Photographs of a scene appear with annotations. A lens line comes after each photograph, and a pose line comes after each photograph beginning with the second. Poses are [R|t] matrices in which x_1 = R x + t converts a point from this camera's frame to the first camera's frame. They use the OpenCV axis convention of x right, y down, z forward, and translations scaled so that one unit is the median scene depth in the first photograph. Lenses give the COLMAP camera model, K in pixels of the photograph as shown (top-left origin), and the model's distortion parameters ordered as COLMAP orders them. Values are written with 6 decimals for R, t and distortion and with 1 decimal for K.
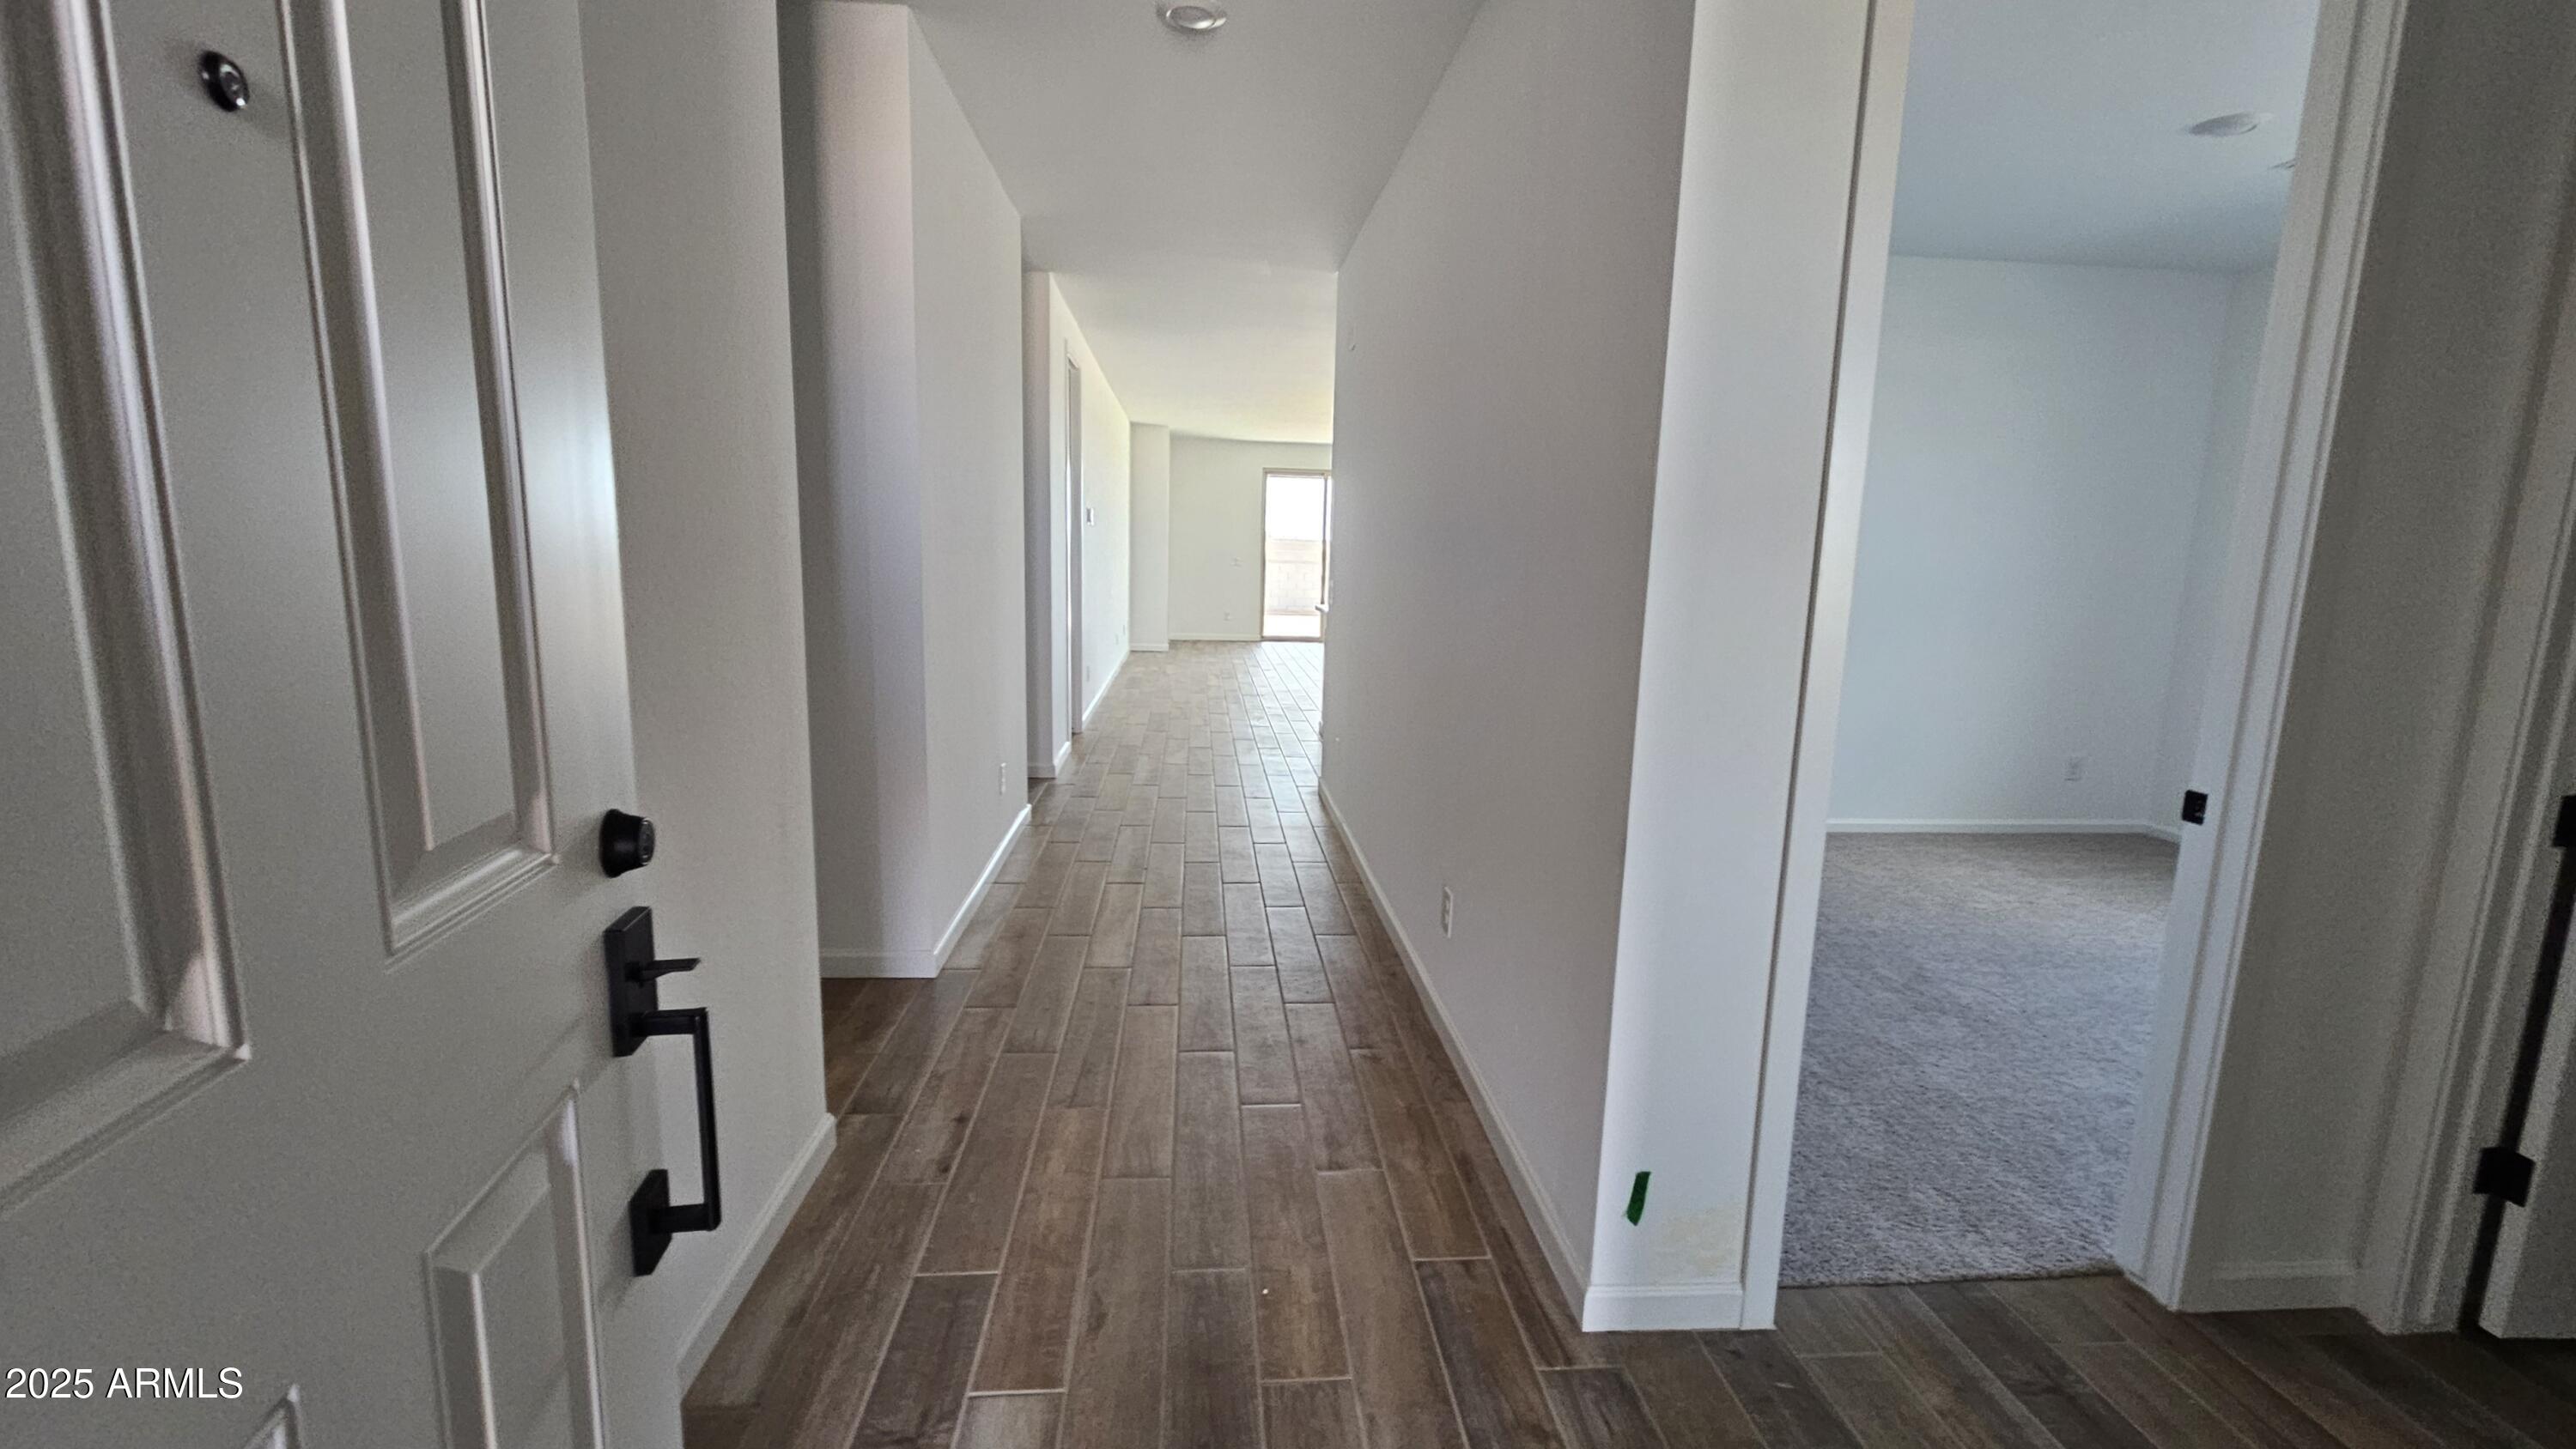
lens RADIAL K [[1066.1, 0, 1295.9], [0, 1066.1, 724.9], [0, 0, 1]] dist [-0.001364, 0.000059]
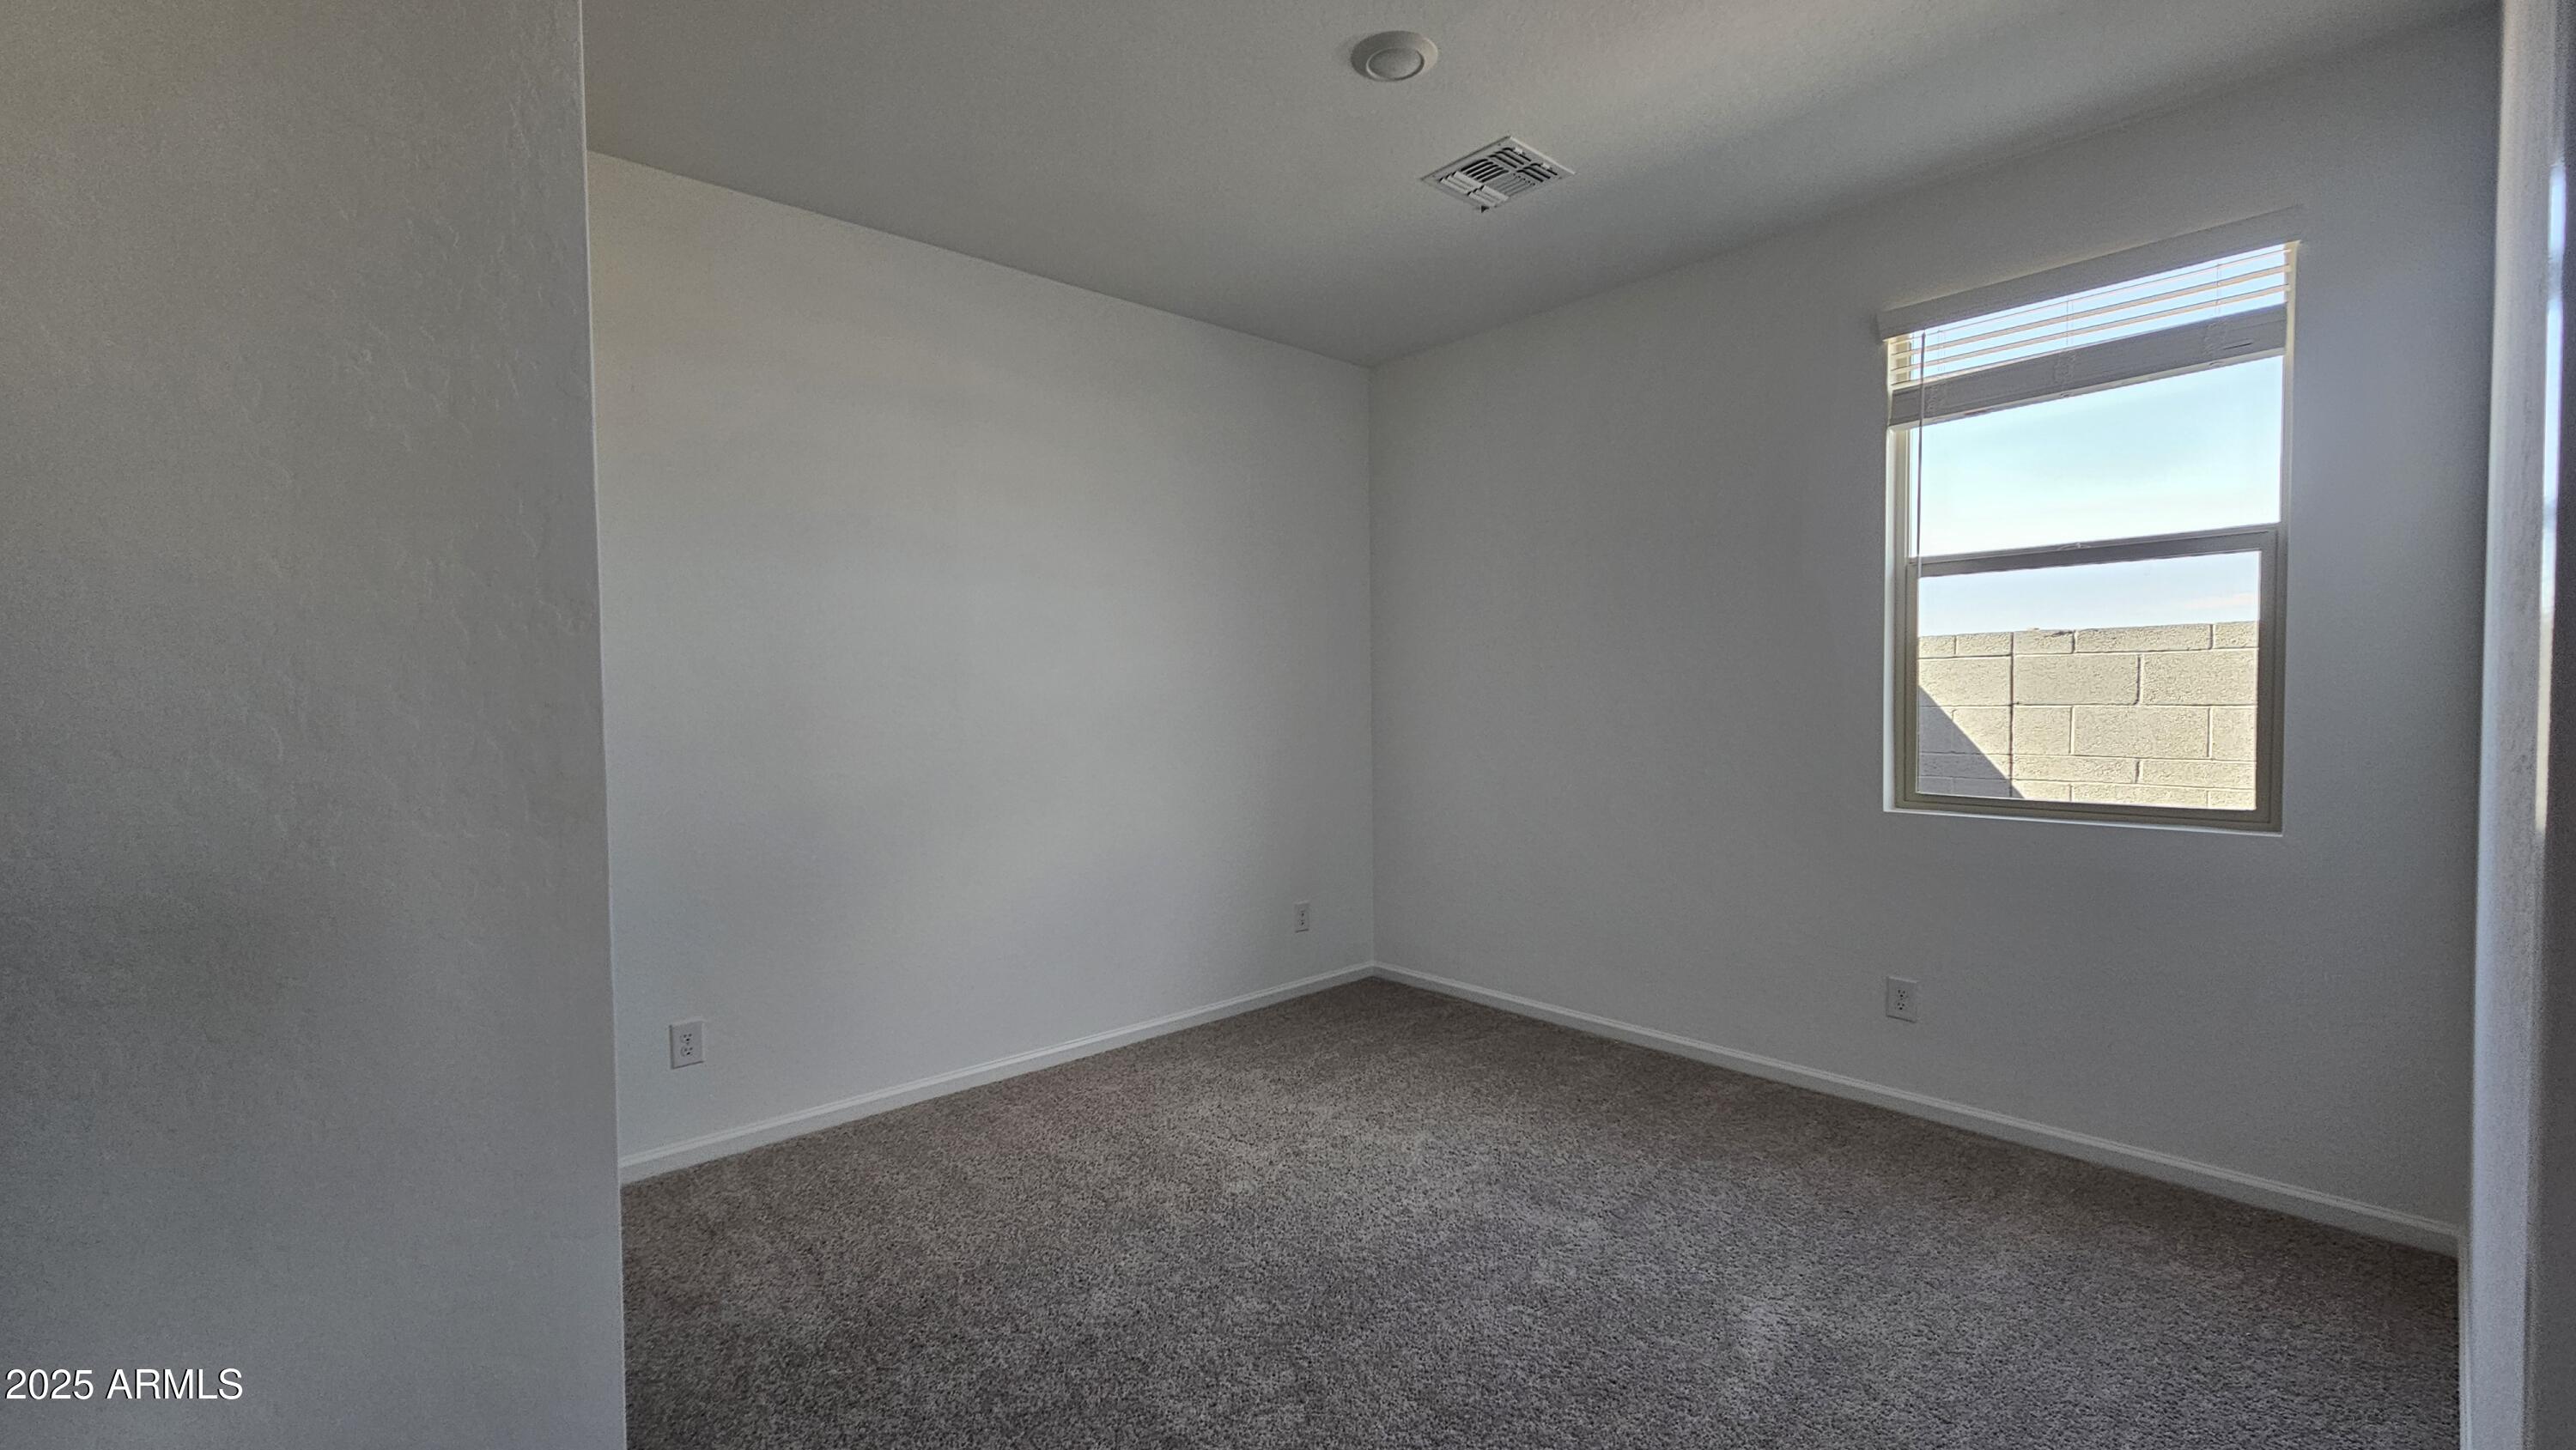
lens RADIAL K [[1066.2, 0, 1270.5], [0, 1066.2, 730.9], [0, 0, 1]] dist [-0.001364, 0.000059]
pose [[0.796276, -0.057169, 0.602226, 0.264053], [0.129541, 0.988545, -0.077440, -0.051443], [-0.590900, 0.139676, 0.794561, 0.405362]]
